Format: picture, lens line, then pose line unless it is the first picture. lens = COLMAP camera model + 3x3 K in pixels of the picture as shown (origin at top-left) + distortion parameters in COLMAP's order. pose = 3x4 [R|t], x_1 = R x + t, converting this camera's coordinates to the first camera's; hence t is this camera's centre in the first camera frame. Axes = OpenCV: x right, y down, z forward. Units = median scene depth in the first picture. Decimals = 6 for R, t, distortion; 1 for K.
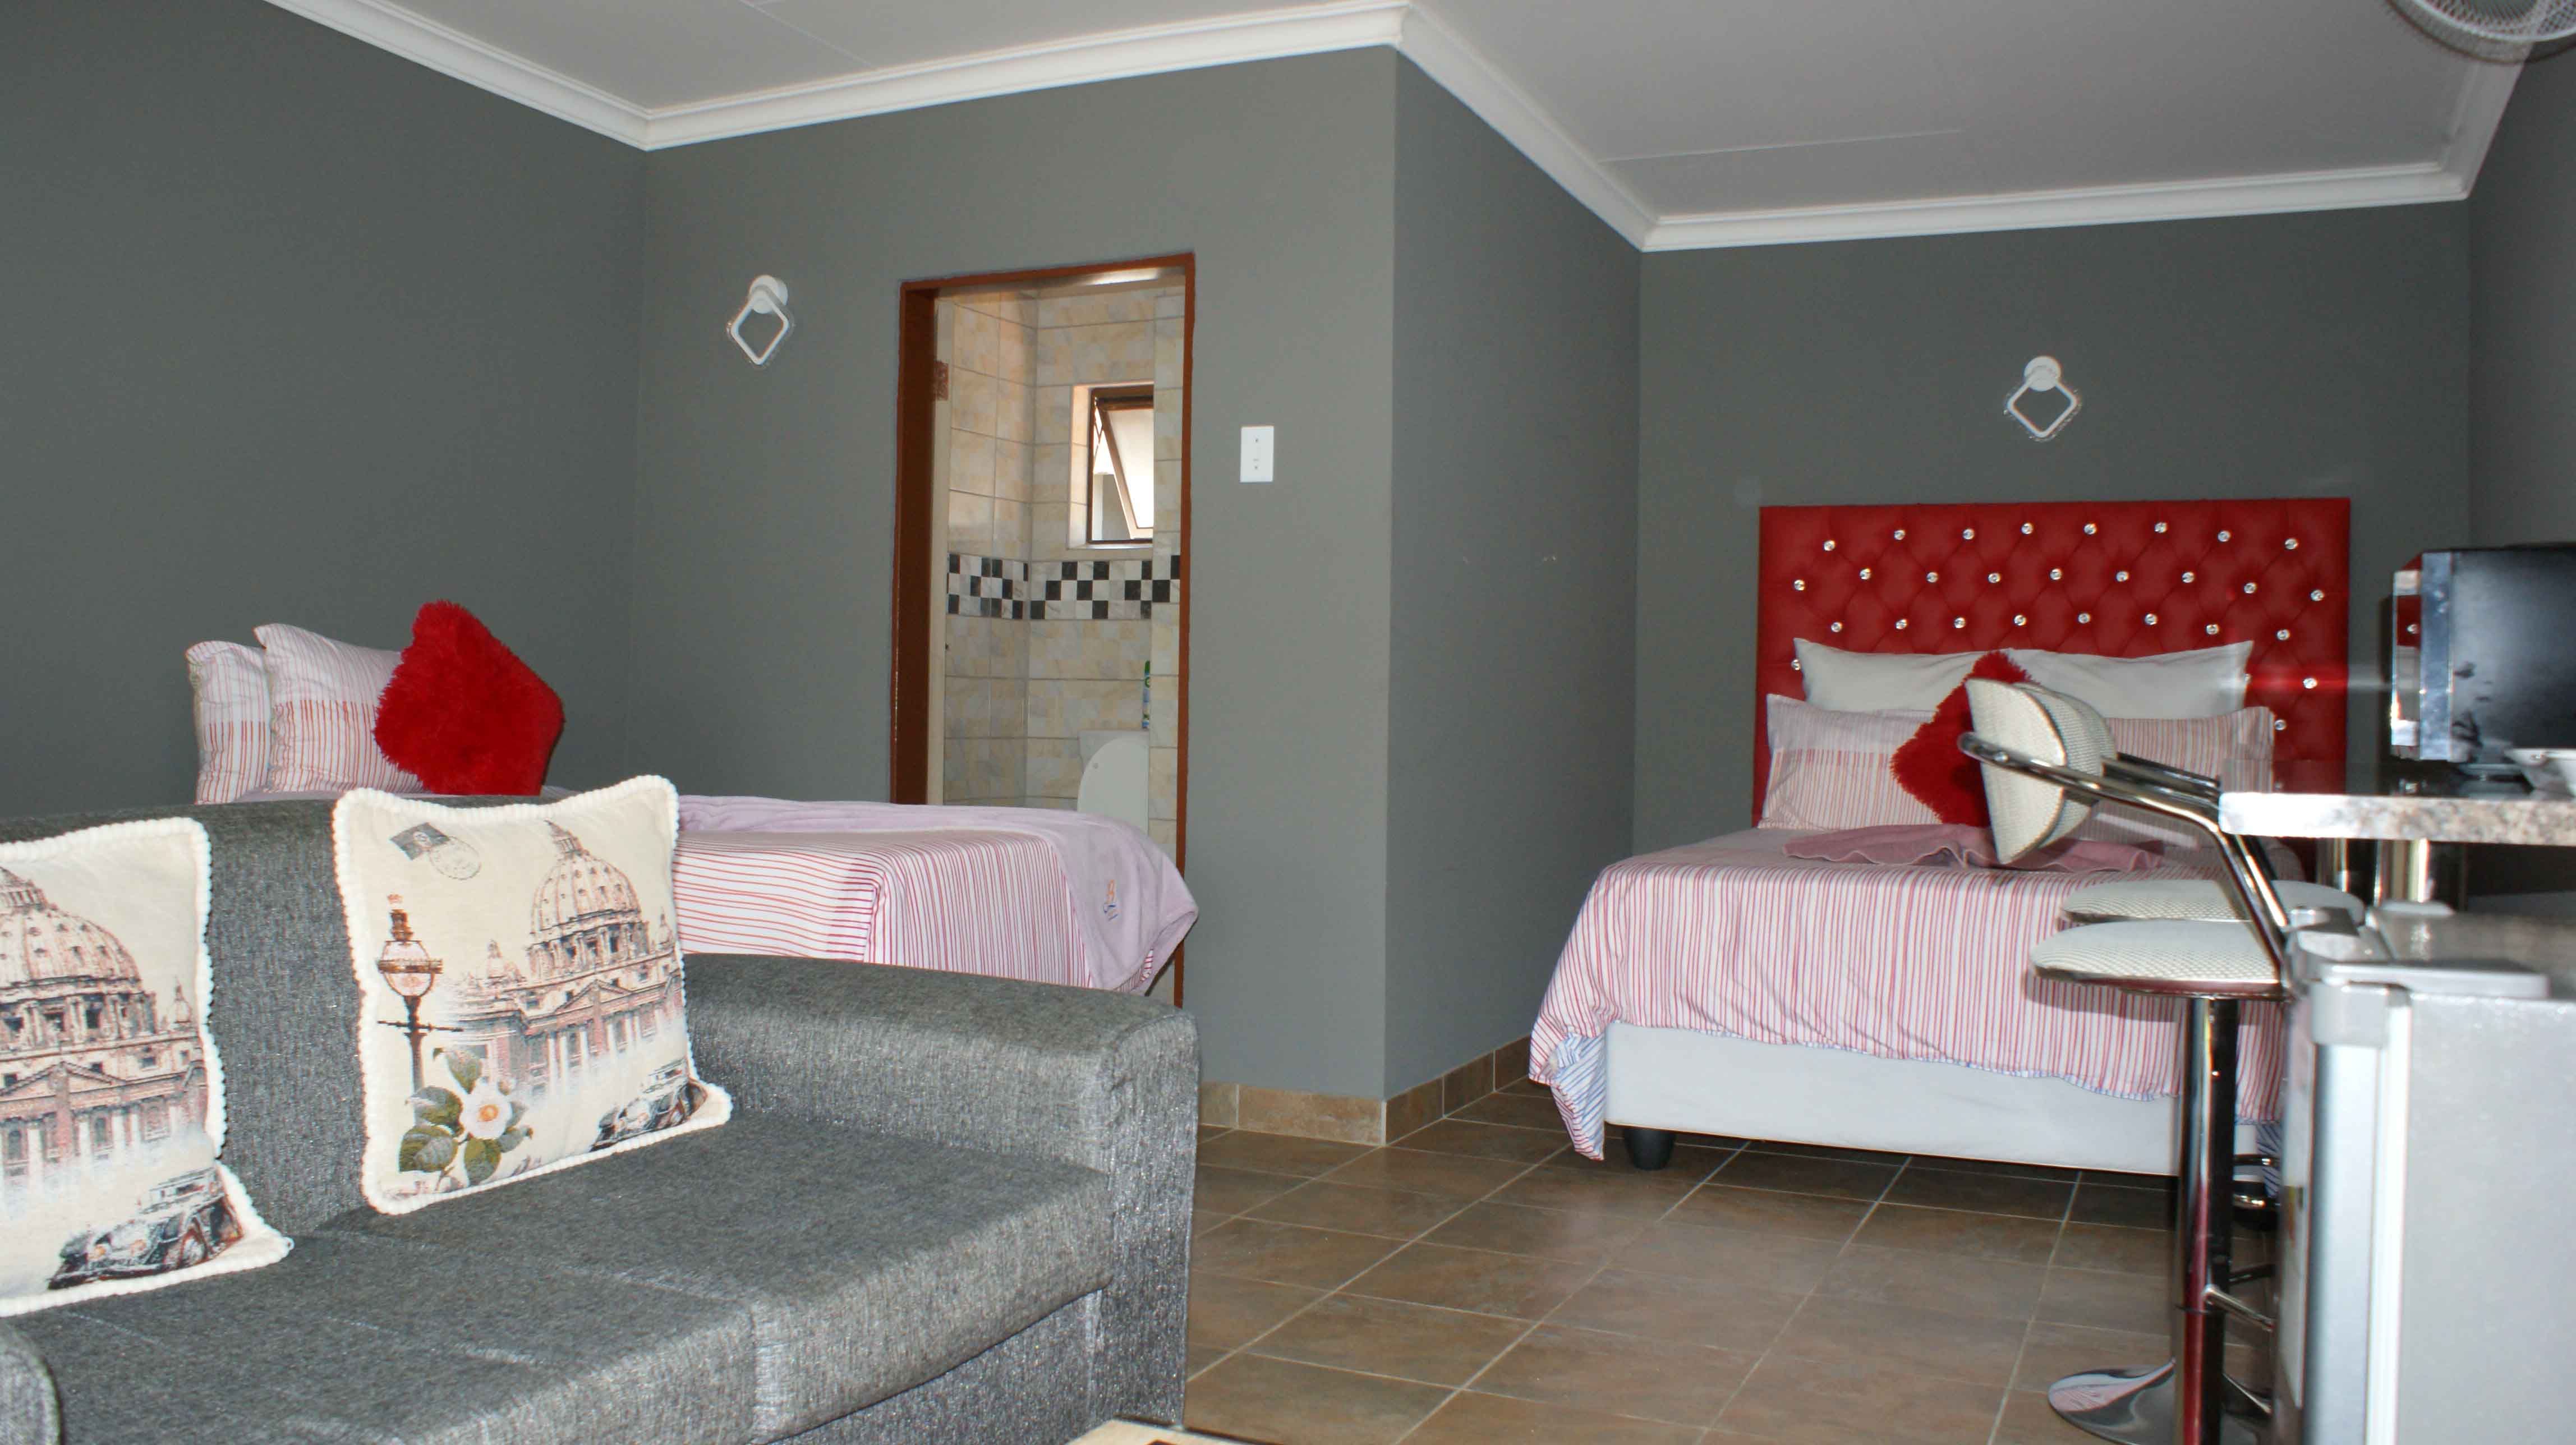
lens RADIAL K [[2014.4, 0, 1262.6], [0, 2014.4, 707.2], [0, 0, 1]] dist [-0.159486, 0.141791]
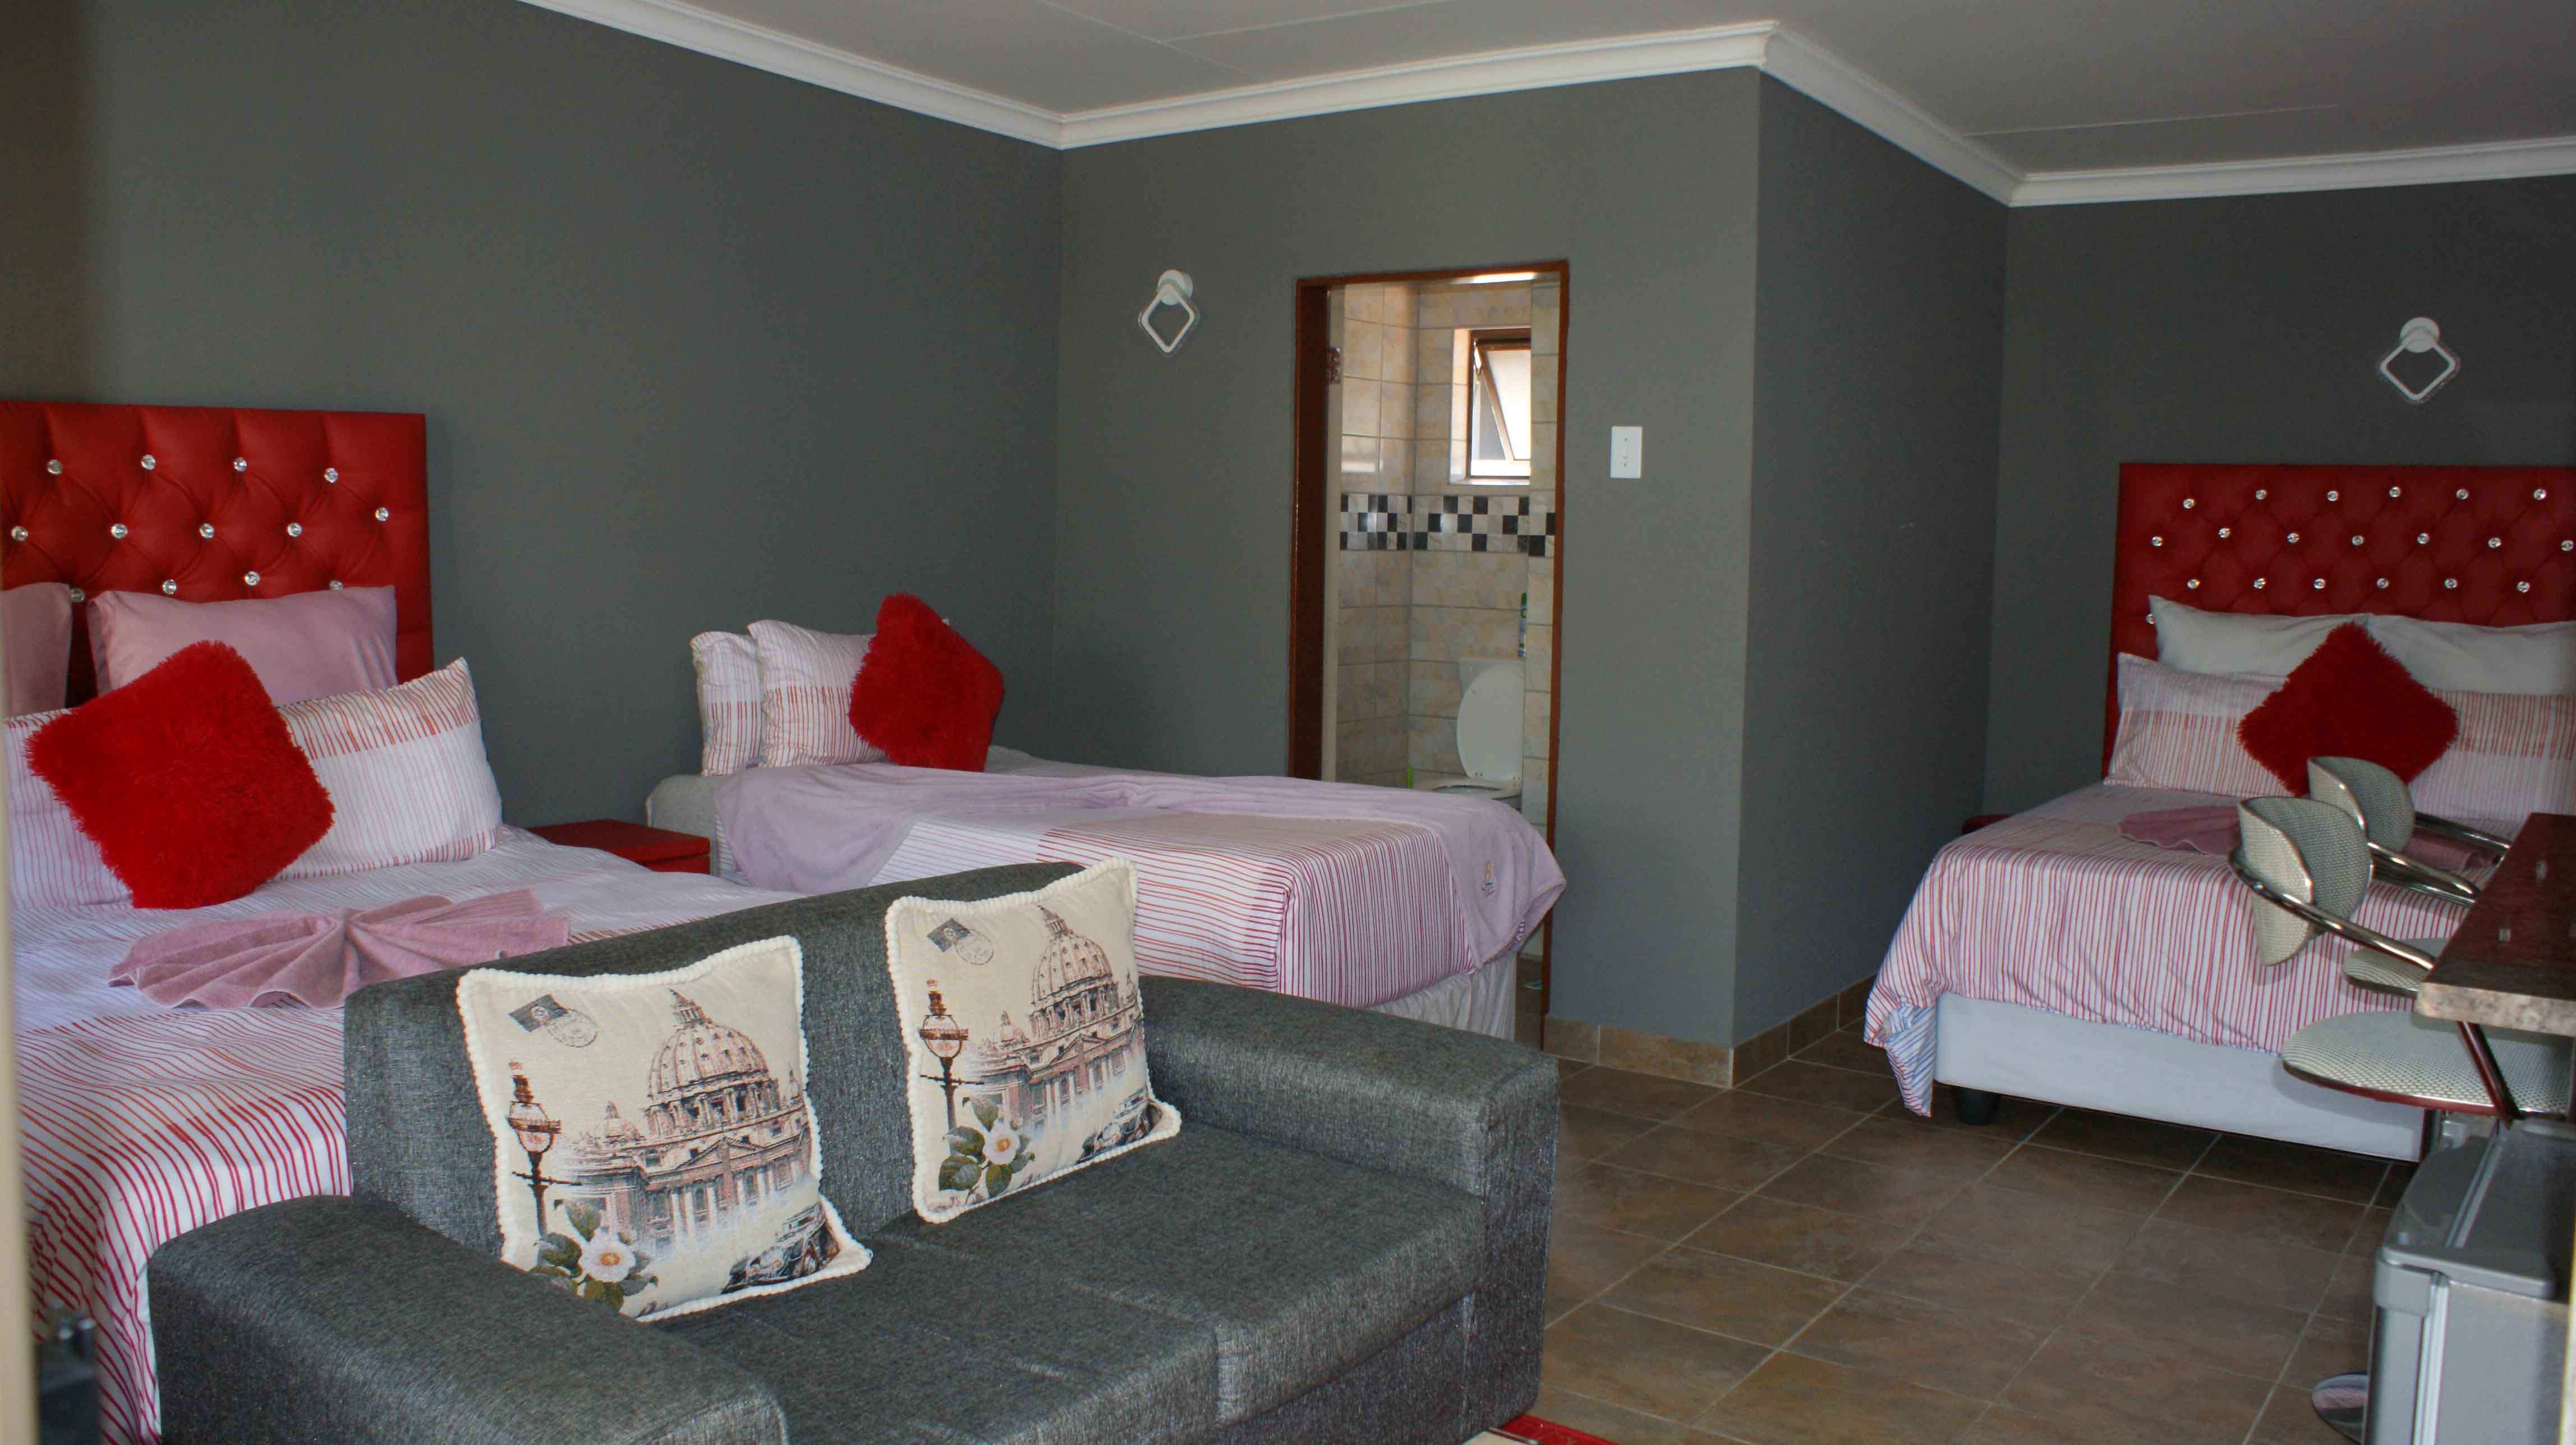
lens RADIAL K [[2014.4, 0, 1262.6], [0, 2014.4, 707.2], [0, 0, 1]] dist [-0.159486, 0.141791]
pose [[0.982793, 0.015830, -0.184032, 0.005855], [0.000894, 0.995902, 0.090438, -0.100552], [0.184709, -0.089046, 0.978751, -0.116732]]
